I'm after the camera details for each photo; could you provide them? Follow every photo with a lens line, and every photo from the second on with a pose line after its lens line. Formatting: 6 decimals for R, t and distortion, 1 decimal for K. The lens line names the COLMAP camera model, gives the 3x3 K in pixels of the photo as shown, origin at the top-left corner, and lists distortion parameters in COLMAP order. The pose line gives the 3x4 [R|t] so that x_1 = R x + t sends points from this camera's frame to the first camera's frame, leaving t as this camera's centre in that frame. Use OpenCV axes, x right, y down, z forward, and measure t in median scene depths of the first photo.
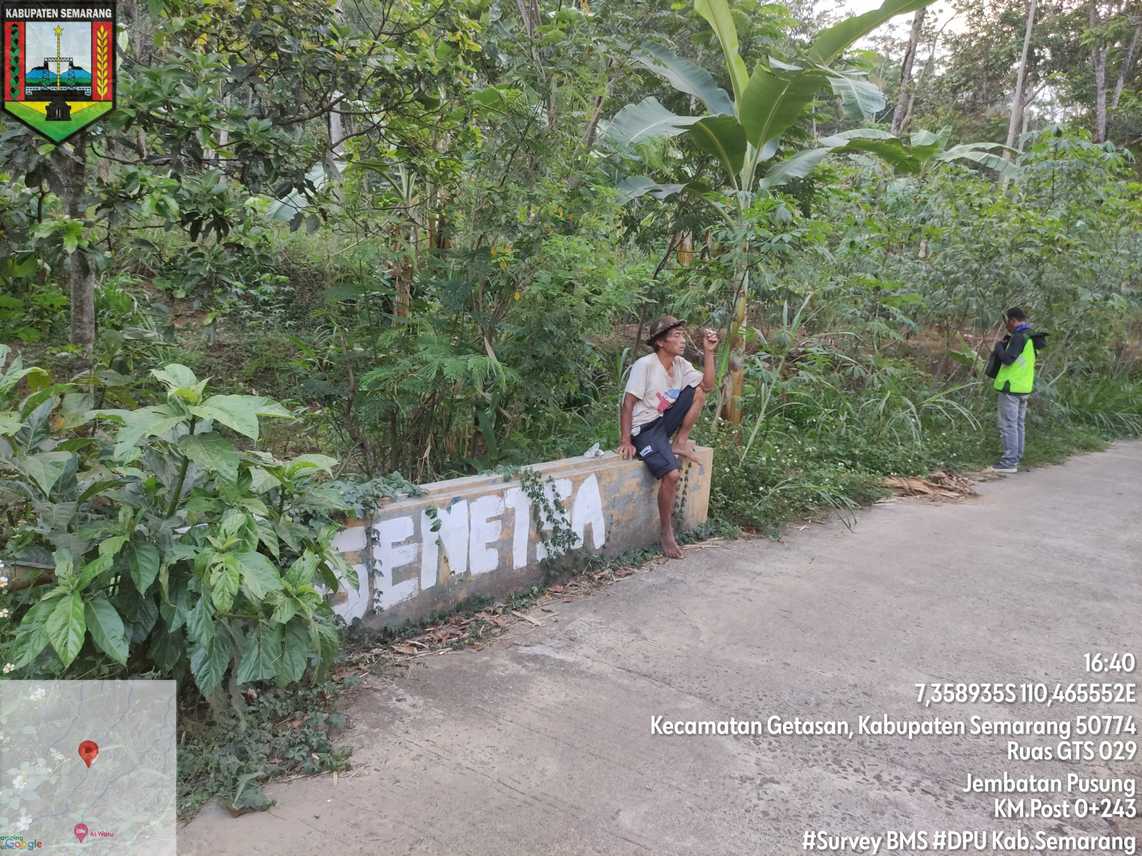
lens RADIAL K [[847.5, 0, 570.5], [0, 847.5, 423.3], [0, 0, 1]] dist [0.051028, -0.046972]
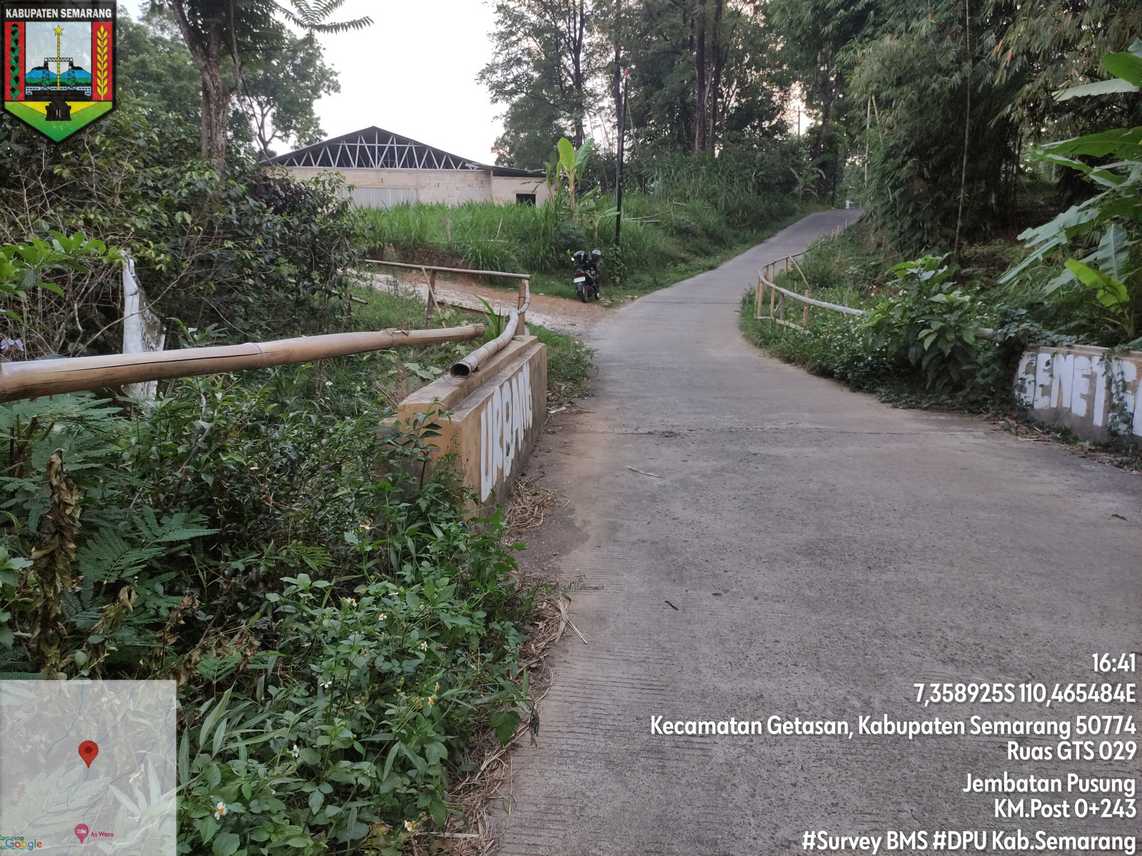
lens RADIAL K [[847.5, 0, 570.1], [0, 847.5, 425.4], [0, 0, 1]] dist [0.051028, -0.046972]
pose [[-0.812778, 0.039849, -0.581210, 1.104265], [-0.128053, 0.961039, 0.244963, -0.031529], [0.568327, 0.273526, -0.776008, 1.318341]]
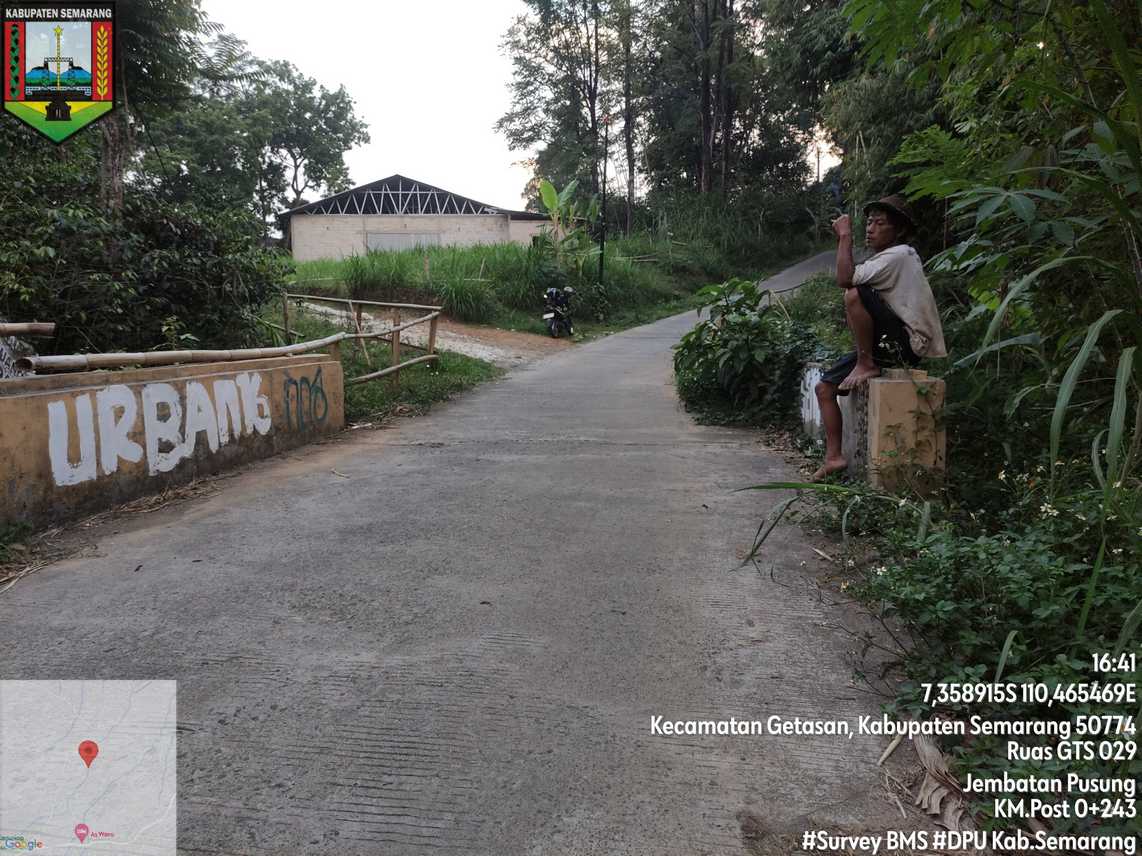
lens RADIAL K [[847.5, 0, 570.5], [0, 847.5, 426.7], [0, 0, 1]] dist [0.051028, -0.046972]
pose [[-0.844544, 0.014038, -0.535301, 0.812558], [-0.114349, 0.971870, 0.205895, -0.052775], [0.523134, 0.235098, -0.819182, 1.591139]]
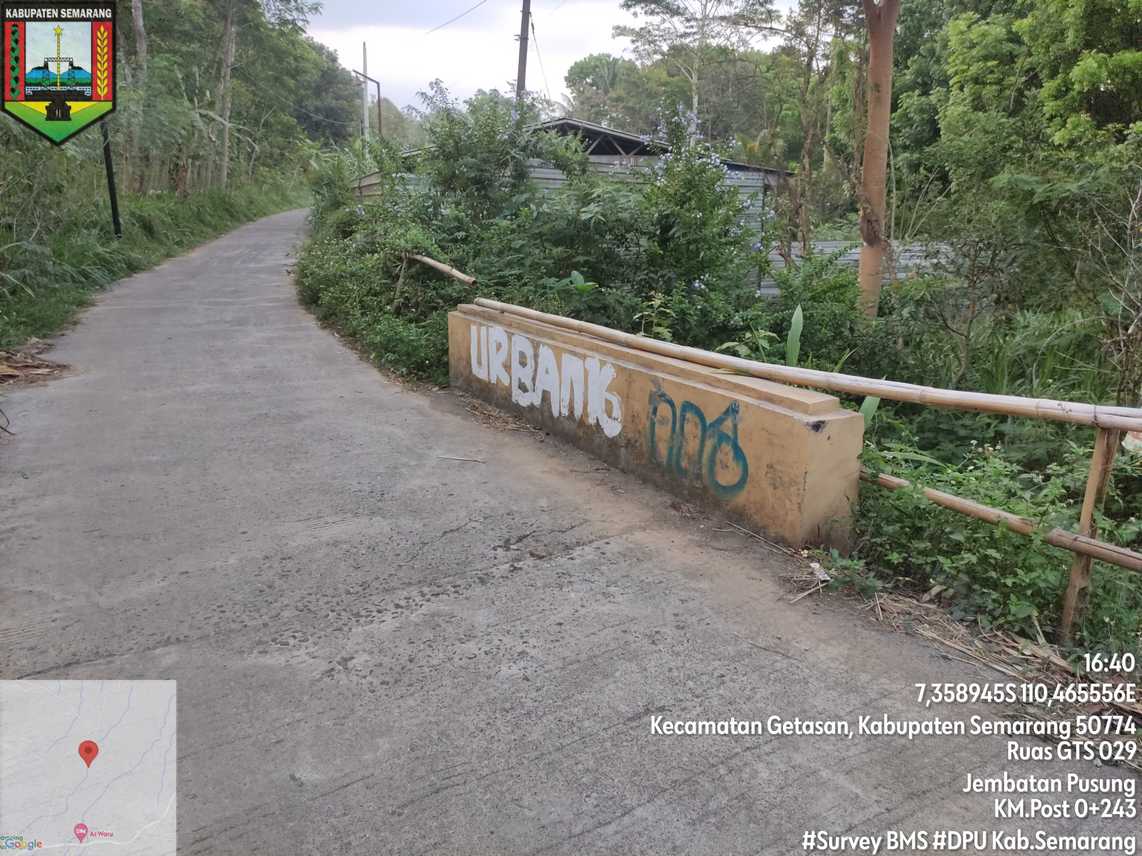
lens RADIAL K [[847.5, 0, 572.0], [0, 847.5, 423.3], [0, 0, 1]] dist [0.051028, -0.046972]
pose [[0.367078, -0.273188, 0.889169, -0.242164], [0.126509, 0.961681, 0.243239, -0.018821], [-0.921547, 0.023200, 0.387573, 0.214092]]
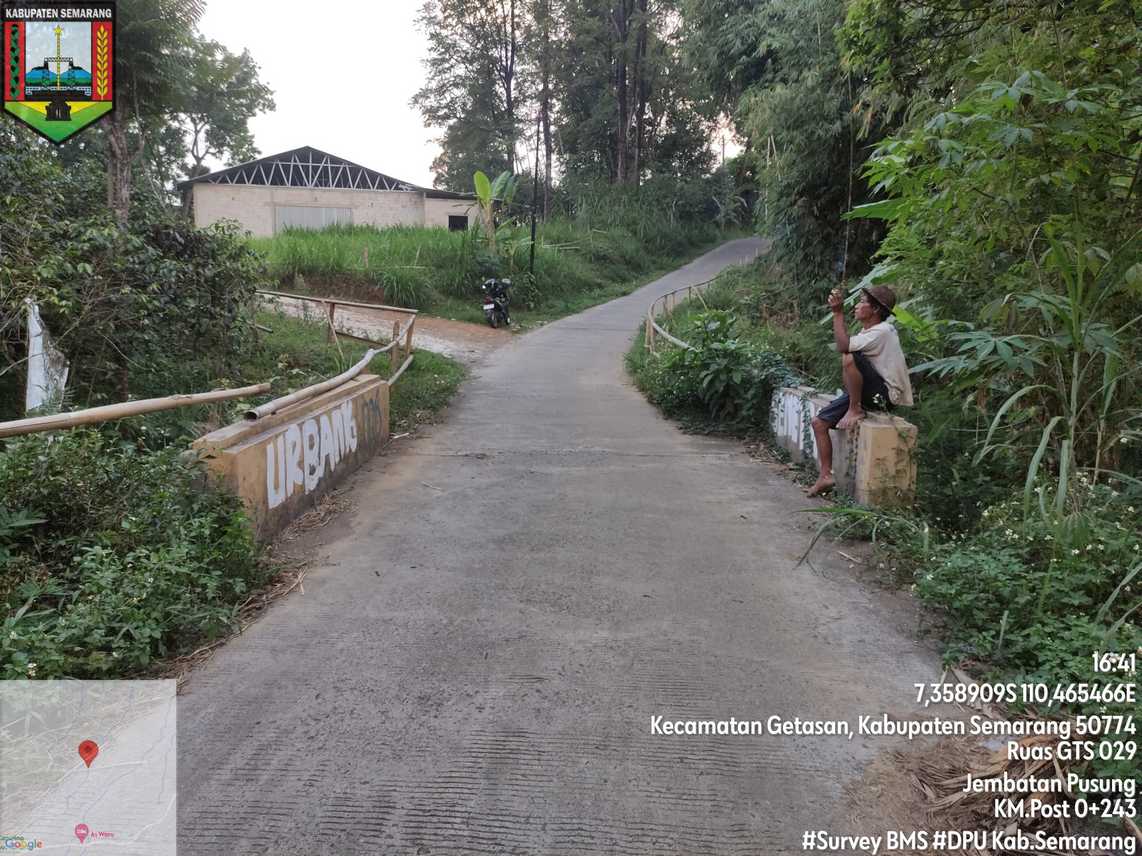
lens RADIAL K [[847.5, 0, 570.3], [0, 847.5, 429.0], [0, 0, 1]] dist [0.051028, -0.046972]
pose [[-0.774822, 0.029663, -0.631483, 1.114235], [-0.145174, 0.963855, 0.223403, -0.142356], [0.615284, 0.264772, -0.742510, 1.651508]]
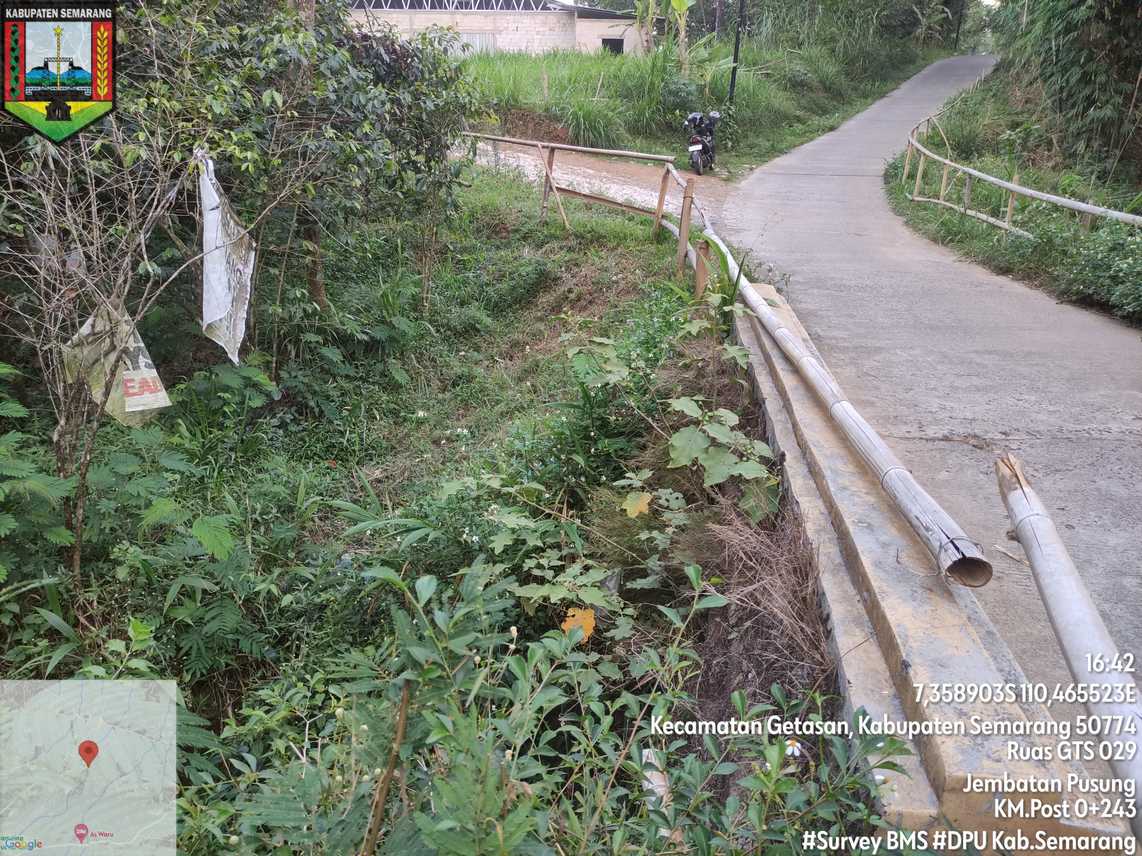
lens RADIAL K [[847.5, 0, 568.9], [0, 847.5, 419.2], [0, 0, 1]] dist [0.051028, -0.046972]
pose [[-0.856417, 0.104892, -0.505517, 1.050990], [-0.125412, 0.907551, 0.400778, -0.044919], [0.500821, 0.406631, -0.764088, 0.912426]]
